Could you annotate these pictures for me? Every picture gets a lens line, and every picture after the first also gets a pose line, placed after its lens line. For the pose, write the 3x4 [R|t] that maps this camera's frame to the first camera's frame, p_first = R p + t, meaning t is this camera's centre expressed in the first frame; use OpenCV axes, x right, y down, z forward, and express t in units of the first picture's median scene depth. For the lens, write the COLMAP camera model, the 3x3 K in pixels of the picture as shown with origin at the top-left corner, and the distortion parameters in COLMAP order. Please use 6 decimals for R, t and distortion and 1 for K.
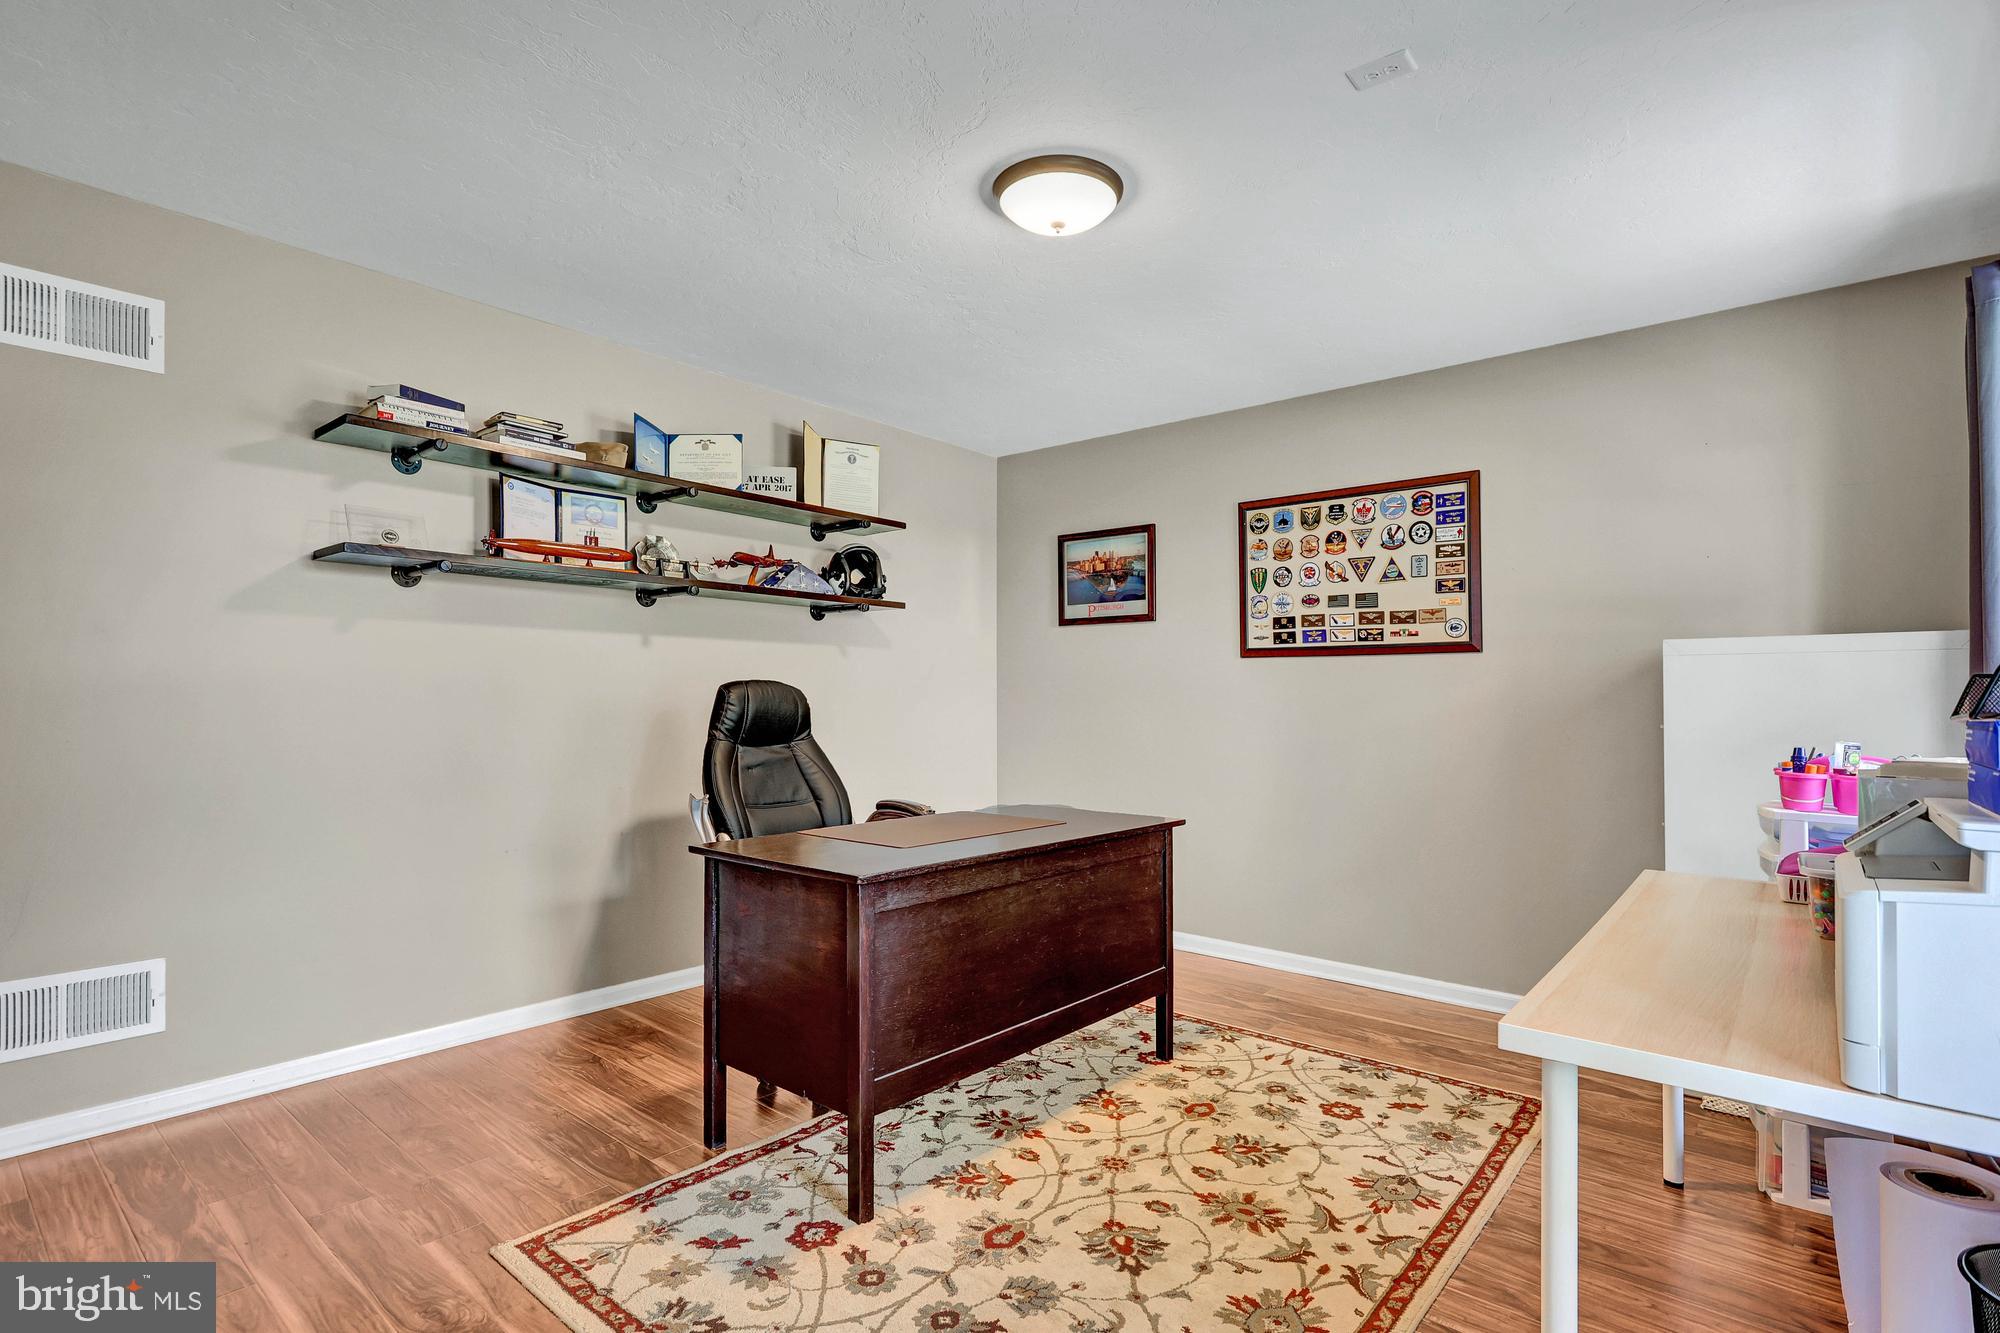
lens RADIAL K [[975.3, 0, 1010.7], [0, 975.3, 679.3], [0, 0, 1]] dist [-0.000763, 0.001073]
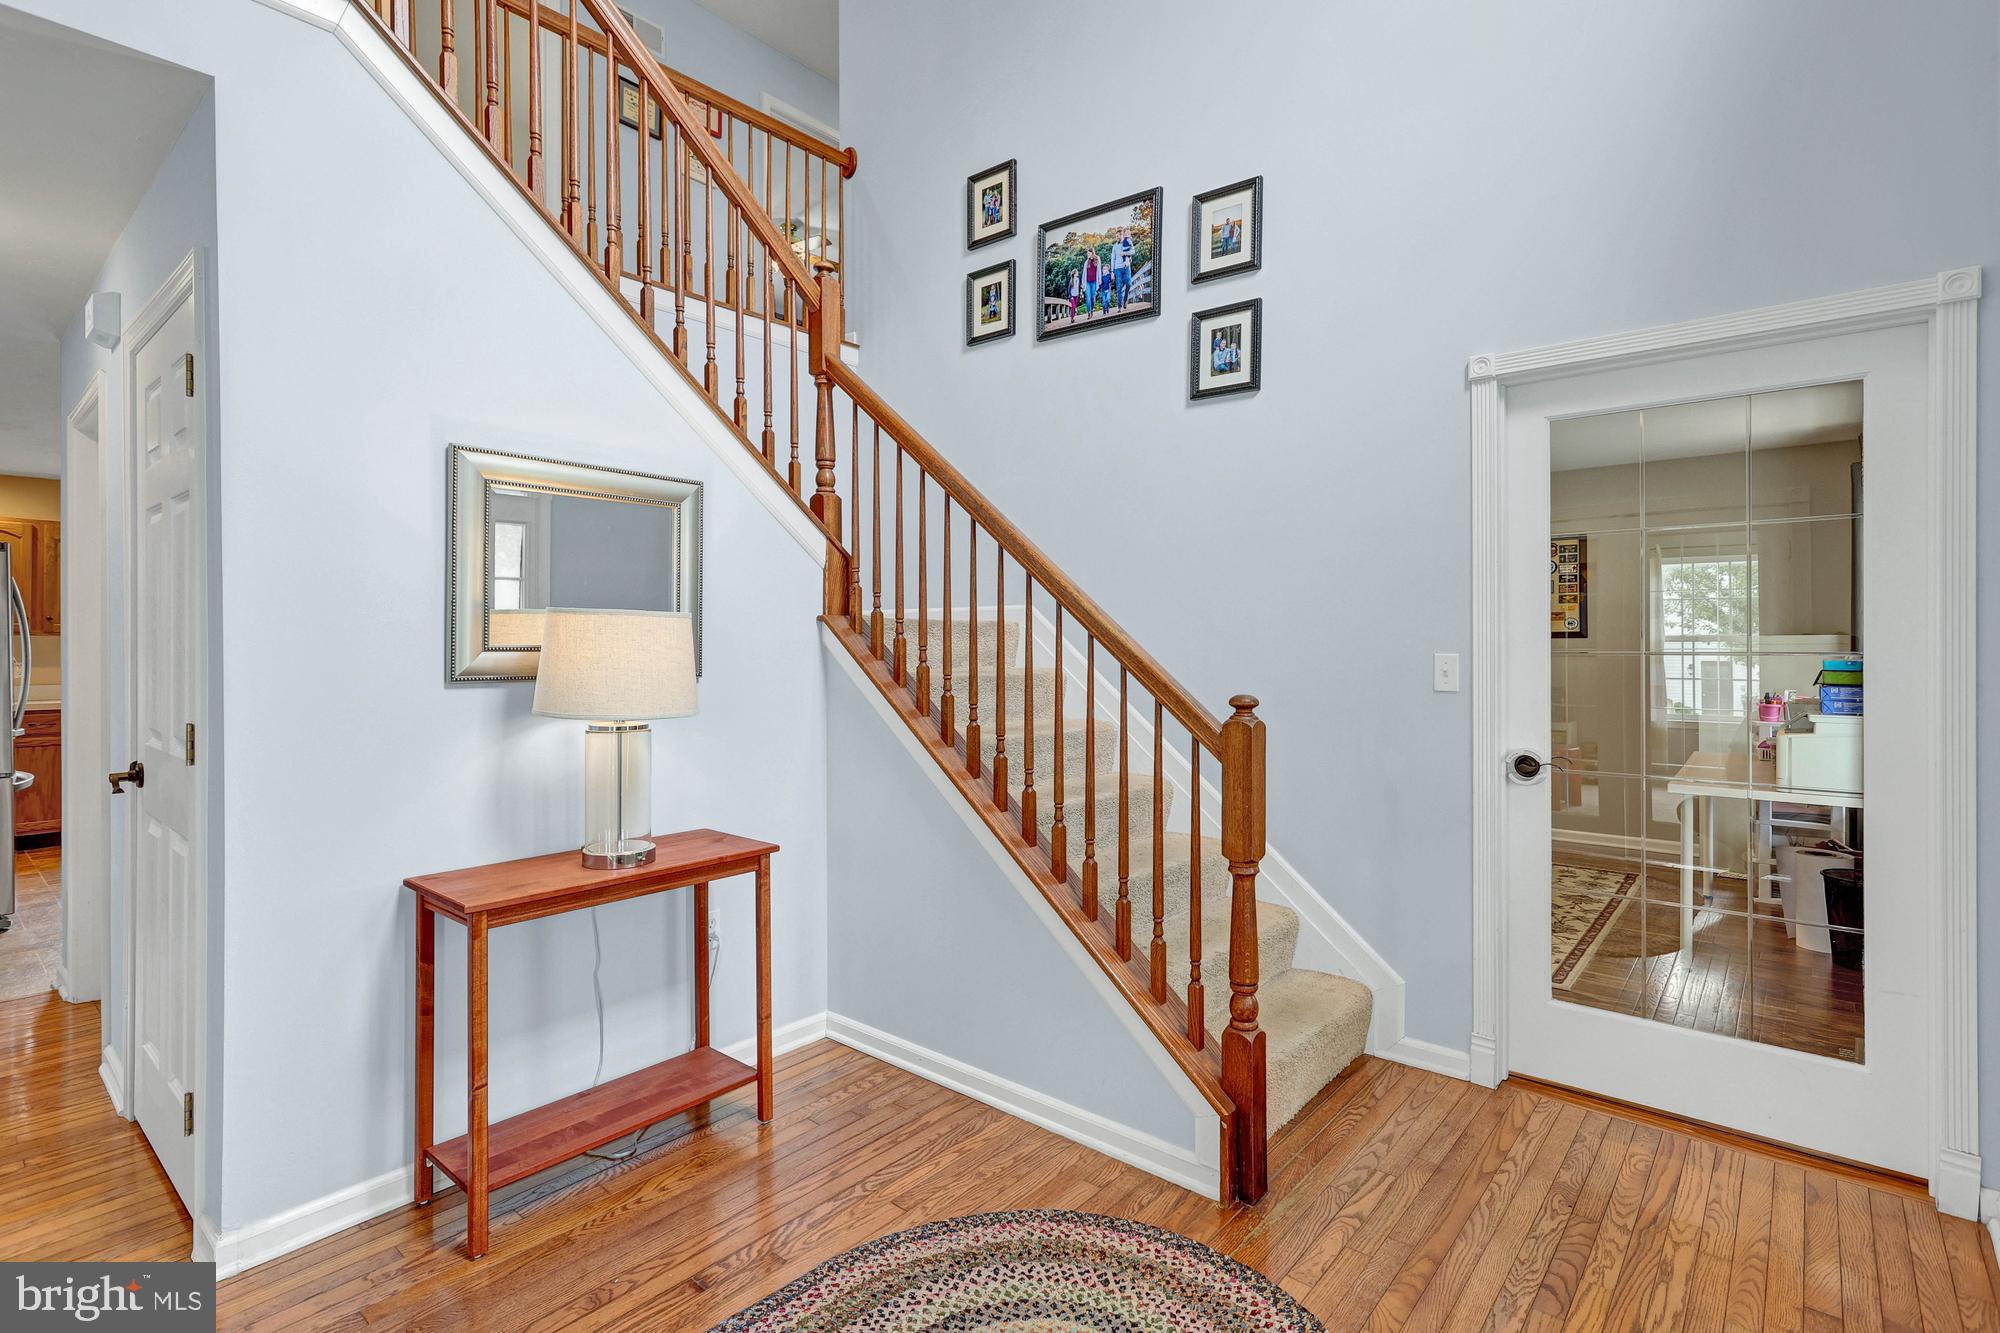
lens RADIAL K [[975.3, 0, 991.4], [0, 975.3, 650.7], [0, 0, 1]] dist [-0.000763, 0.001073]
pose [[0.999934, -0.011181, 0.002769, -0.808577], [0.011106, 0.999613, 0.025497, -0.085328], [-0.003053, -0.025464, 0.999671, -1.015684]]
